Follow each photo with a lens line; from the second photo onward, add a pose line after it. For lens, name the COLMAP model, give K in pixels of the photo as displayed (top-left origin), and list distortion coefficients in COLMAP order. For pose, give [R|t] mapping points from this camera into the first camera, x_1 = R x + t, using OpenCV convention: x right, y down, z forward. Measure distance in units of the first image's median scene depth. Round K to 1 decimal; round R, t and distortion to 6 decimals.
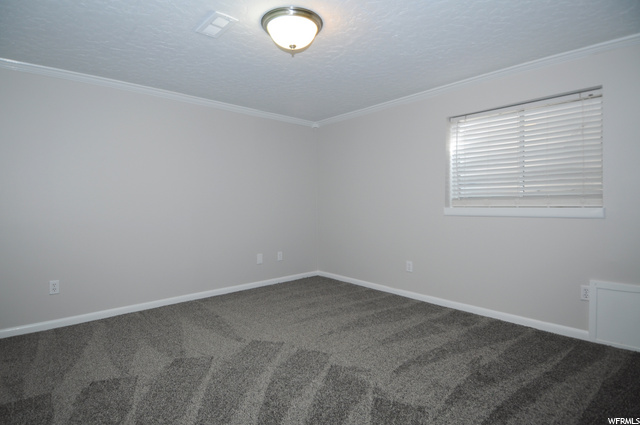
lens RADIAL K [[343.4, 0, 316.4], [0, 343.4, 210.9], [0, 0, 1]] dist [0.006337, -0.017910]
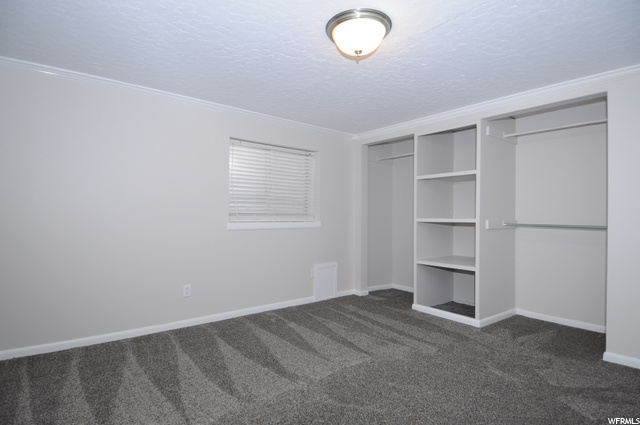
lens RADIAL K [[343.4, 0, 316.2], [0, 343.4, 215.1], [0, 0, 1]] dist [0.006337, -0.017910]
pose [[0.001148, 0.014772, 0.999890, -0.727447], [0.016198, 0.999759, -0.014789, -0.014314], [-0.999868, 0.016213, 0.000908, 0.810166]]
